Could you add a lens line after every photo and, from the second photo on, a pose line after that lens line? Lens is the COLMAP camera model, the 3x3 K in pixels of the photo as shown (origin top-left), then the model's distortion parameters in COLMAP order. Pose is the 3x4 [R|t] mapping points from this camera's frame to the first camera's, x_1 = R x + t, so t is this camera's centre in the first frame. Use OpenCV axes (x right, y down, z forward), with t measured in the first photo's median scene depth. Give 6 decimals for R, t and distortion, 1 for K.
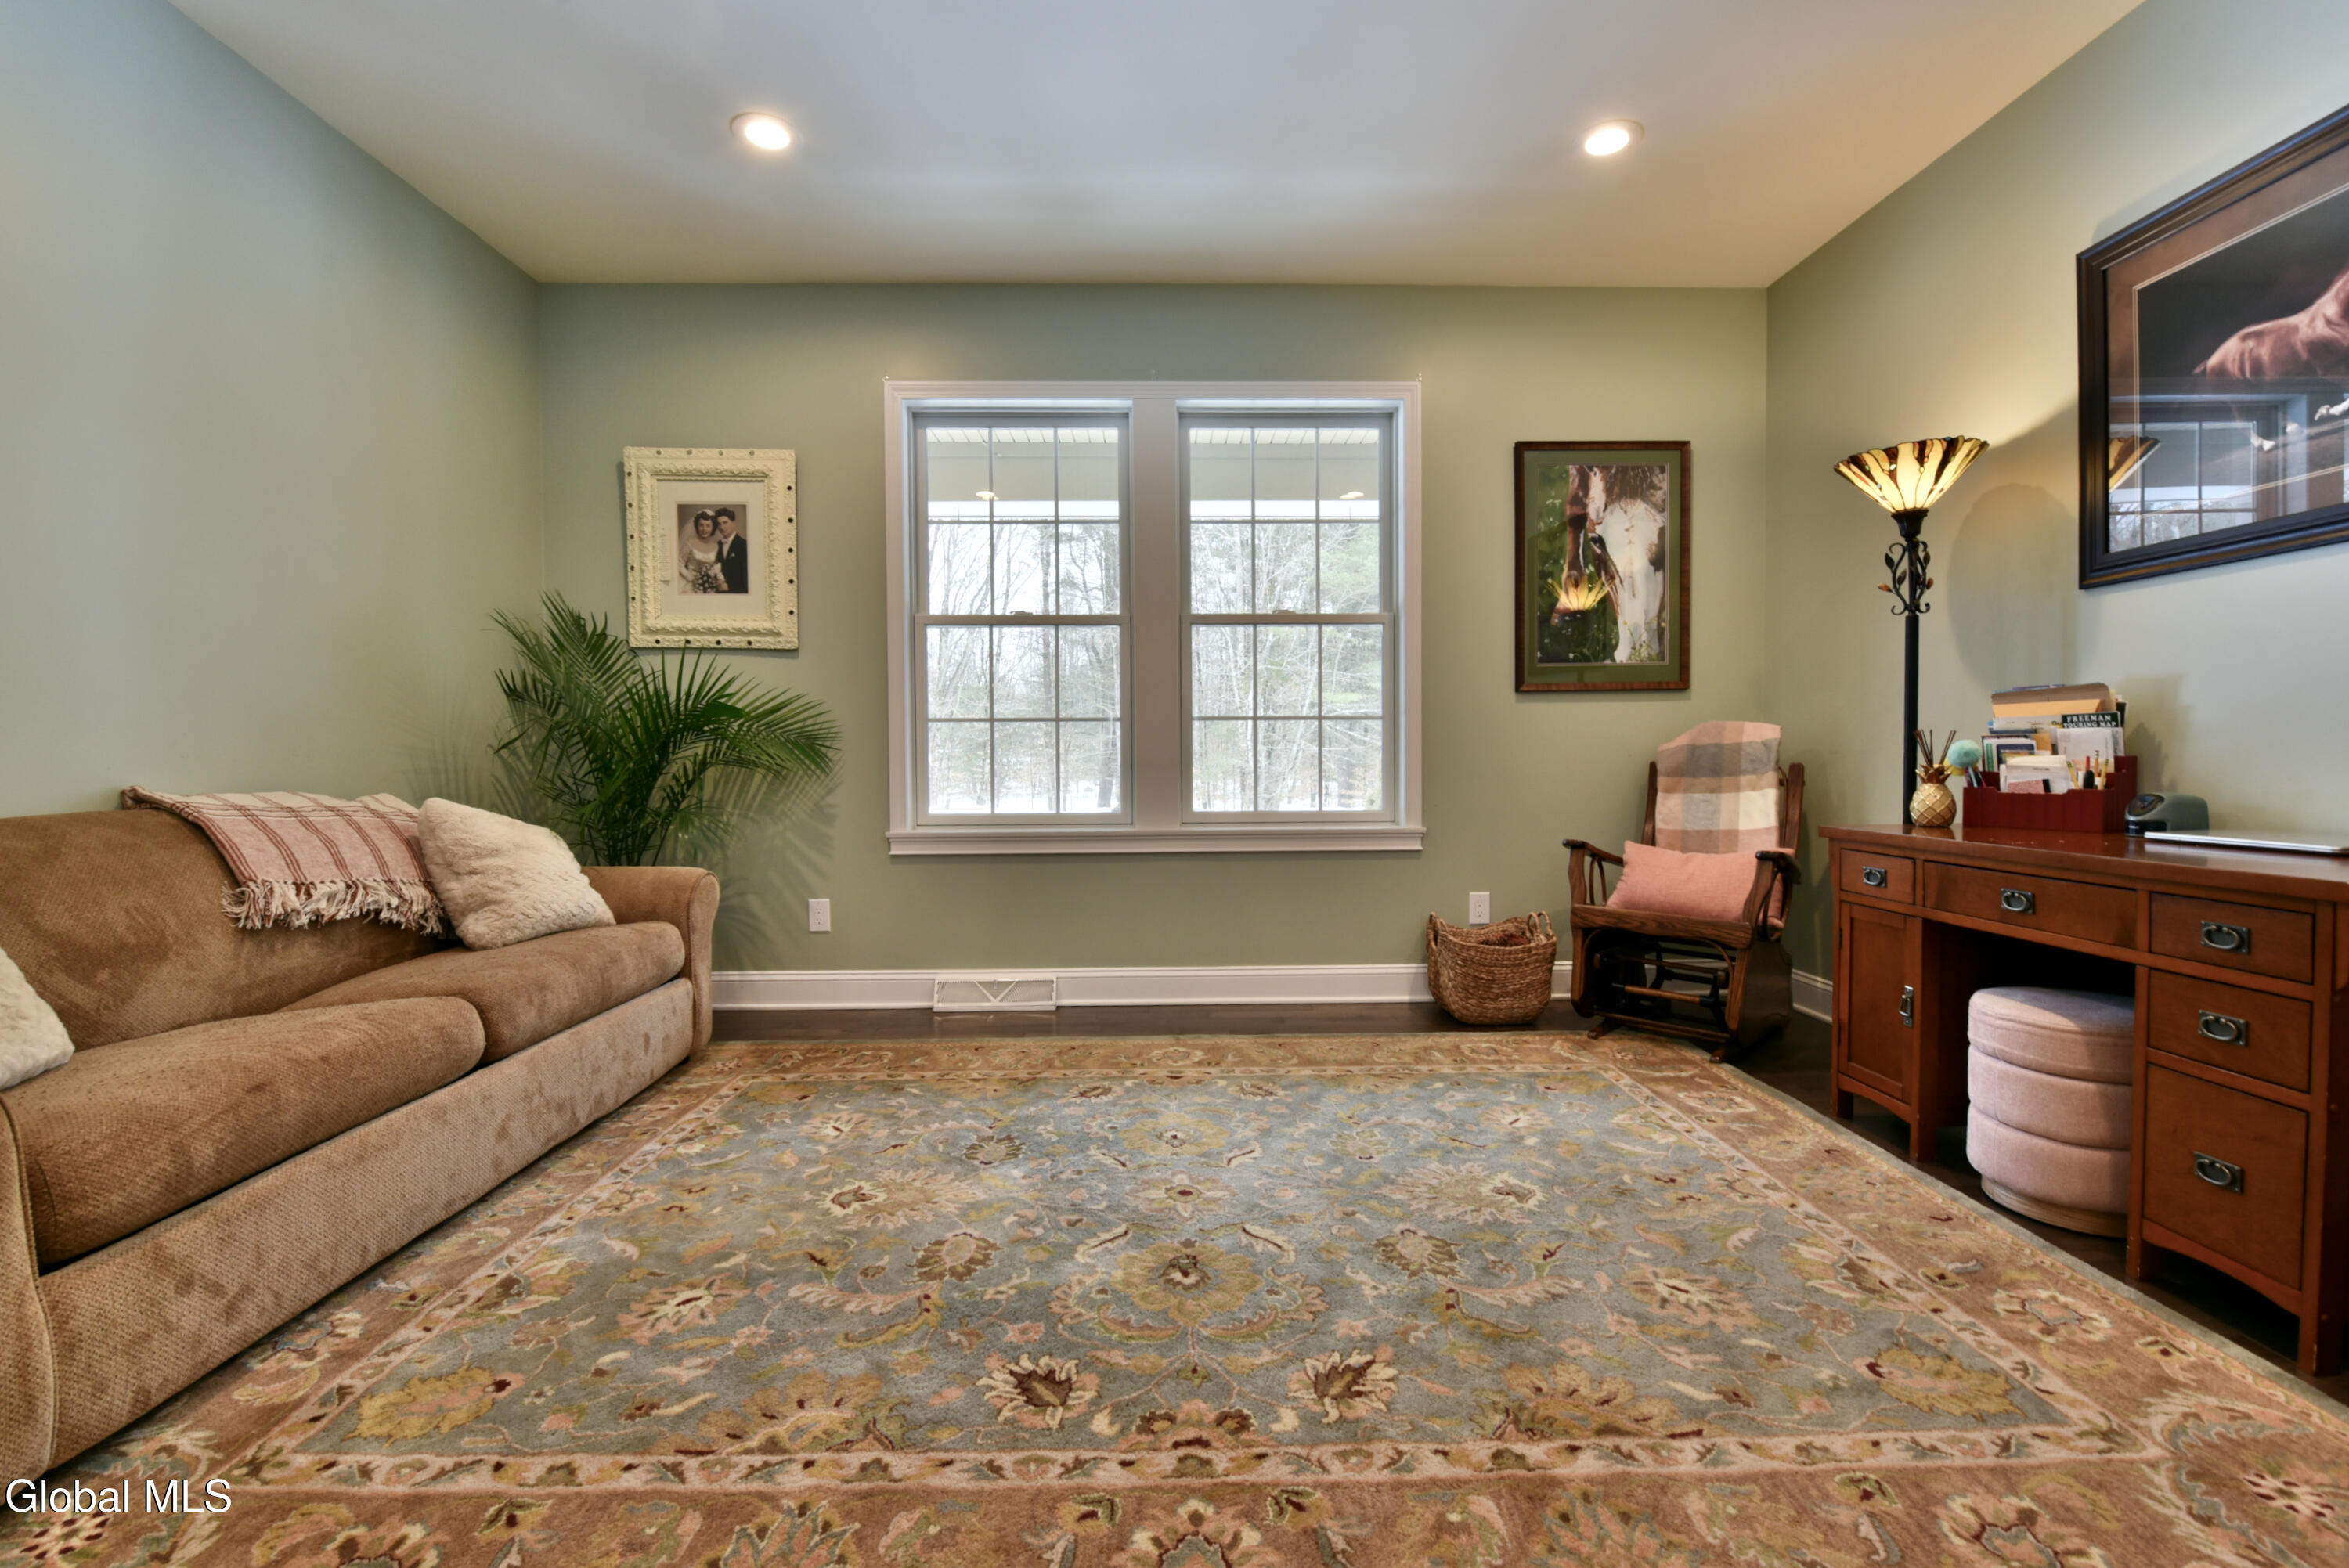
lens RADIAL K [[984.9, 0, 1177.8], [0, 984.9, 790.3], [0, 0, 1]] dist [-0.011855, -0.003418]
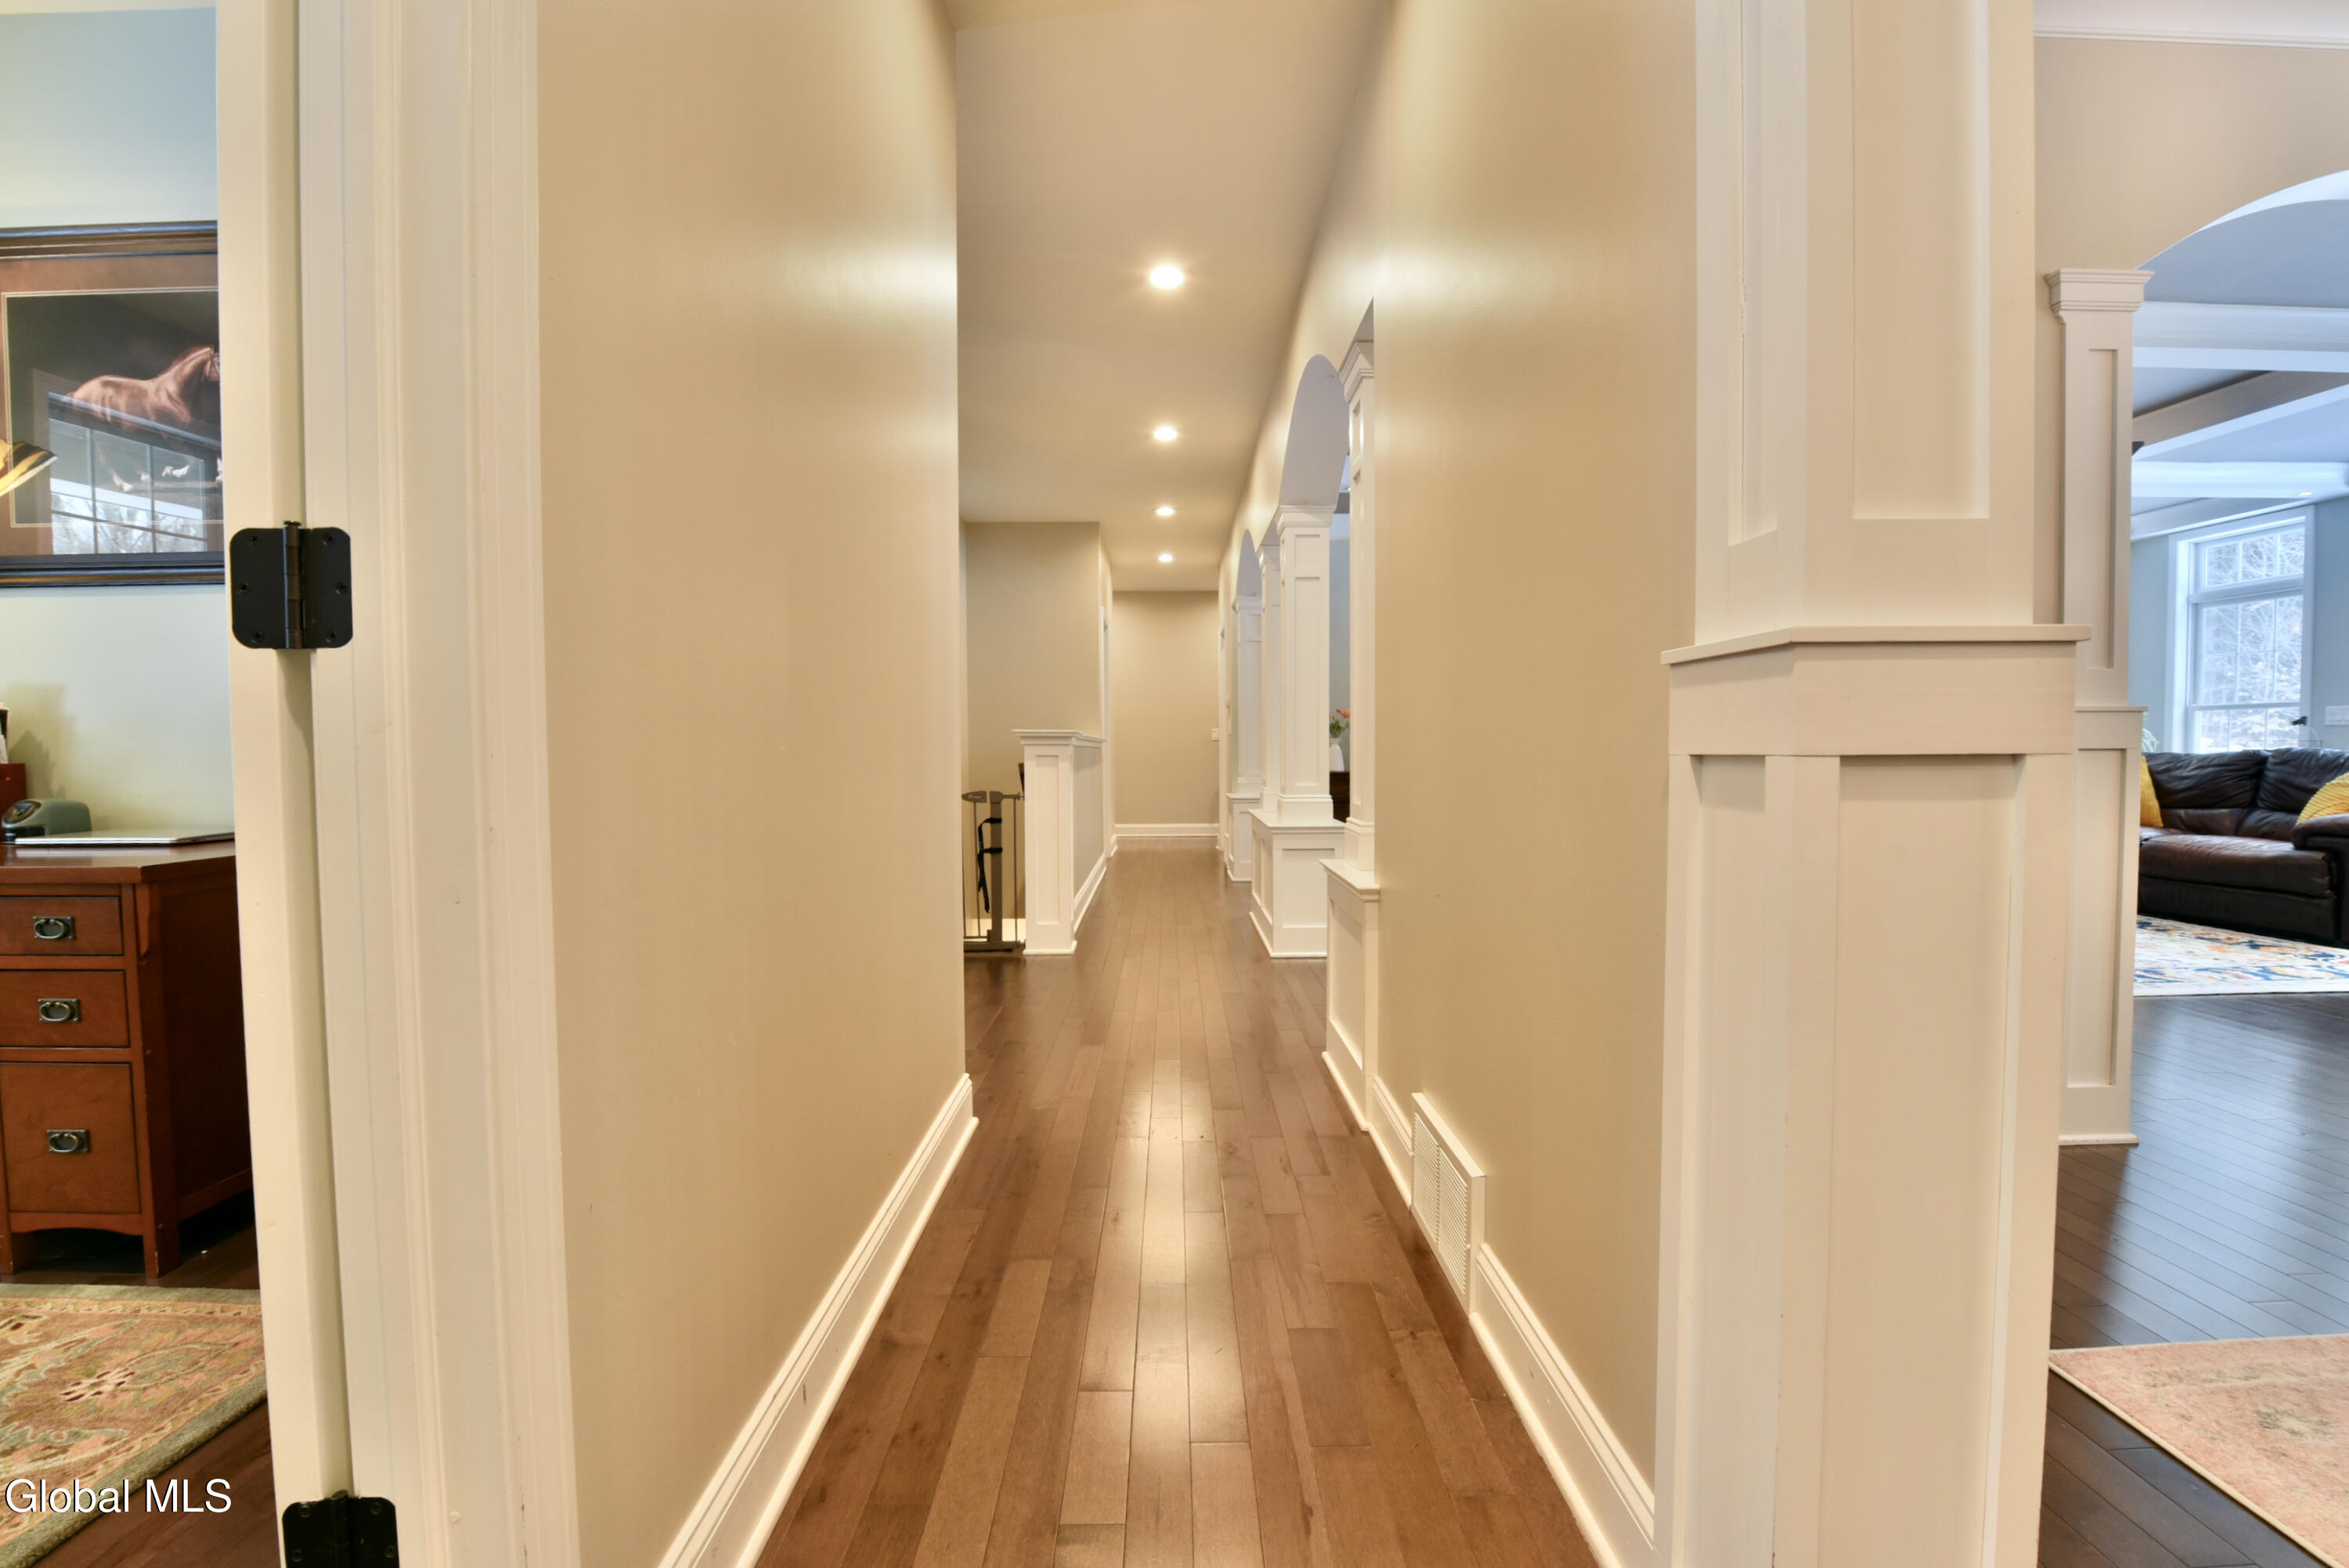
lens RADIAL K [[997.3, 0, 1174.5], [0, 997.3, 784.0], [0, 0, 1]] dist [-0.022010, -0.000079]
pose [[0.009220, -0.026111, 0.999617, -0.000788], [0.039109, 0.998904, 0.025732, 0.008184], [-0.999192, 0.038857, 0.010231, -0.245778]]
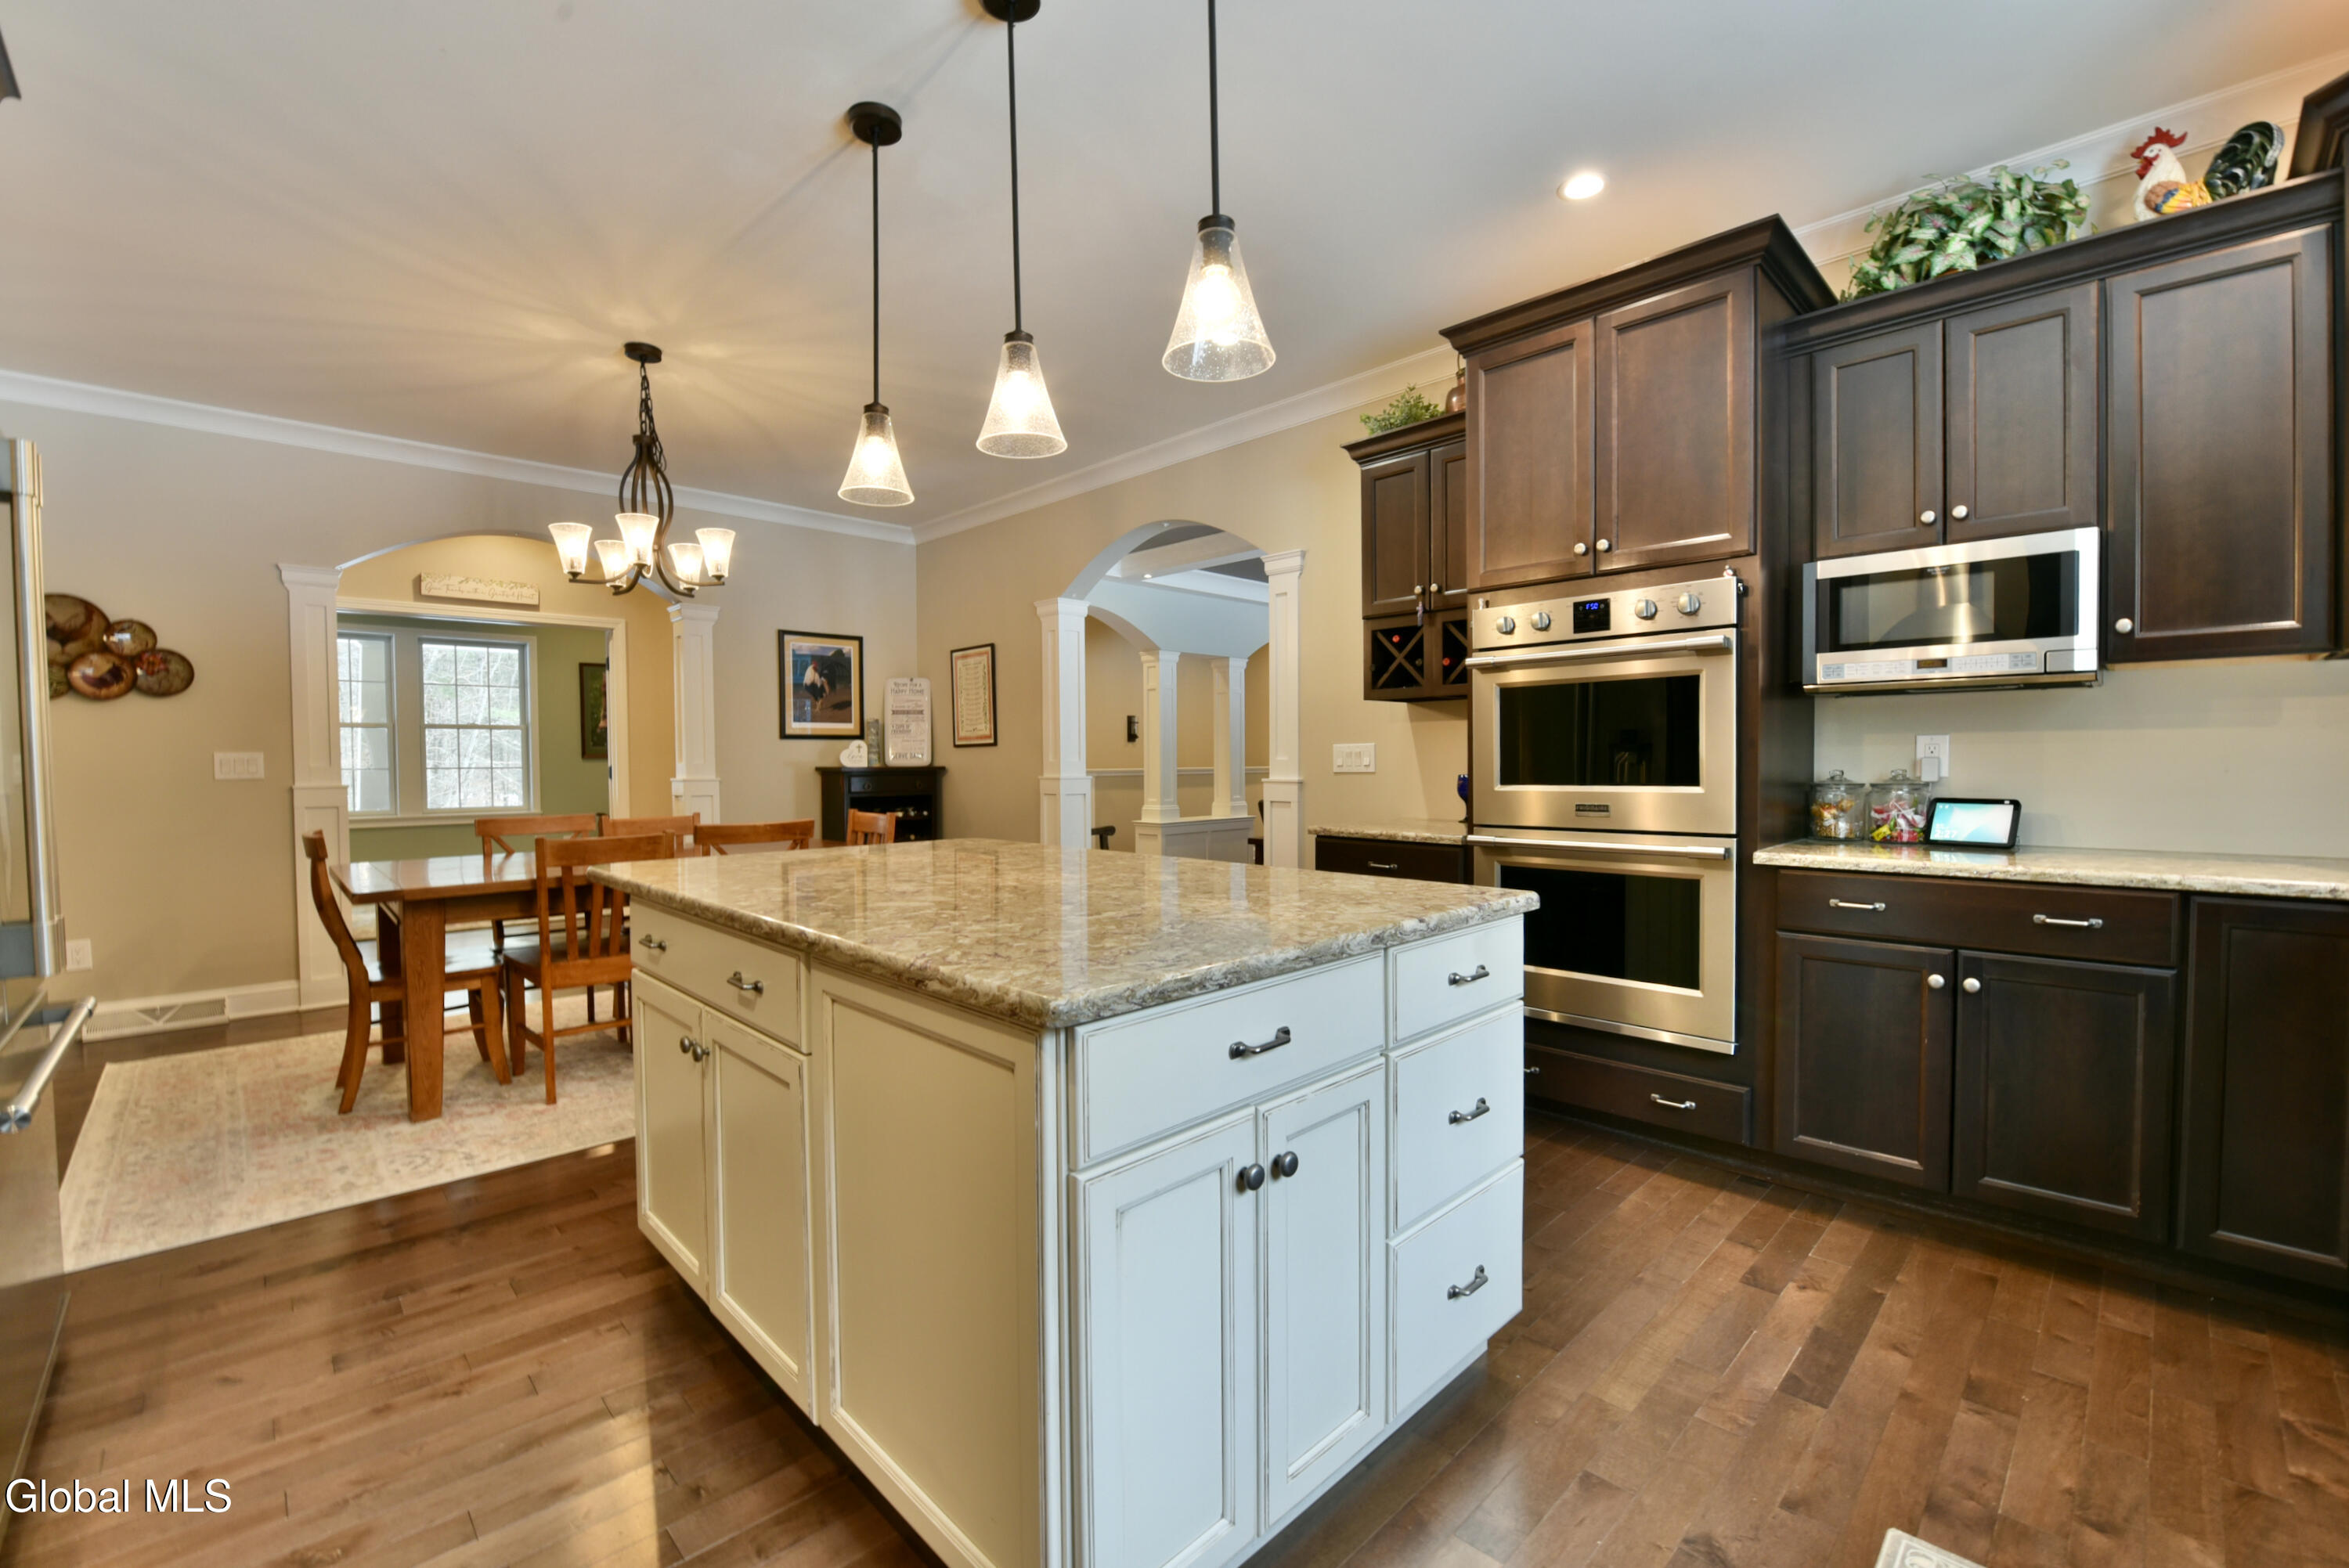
lens RADIAL K [[974.3, 0, 1177.3], [0, 974.3, 785.4], [0, 0, 1]] dist [-0.012487, -0.004597]
pose [[0.729728, -0.014947, 0.683575, -0.527220], [0.023726, 0.999712, -0.003469, 0.035409], [-0.683326, 0.018750, 0.729872, -3.958667]]
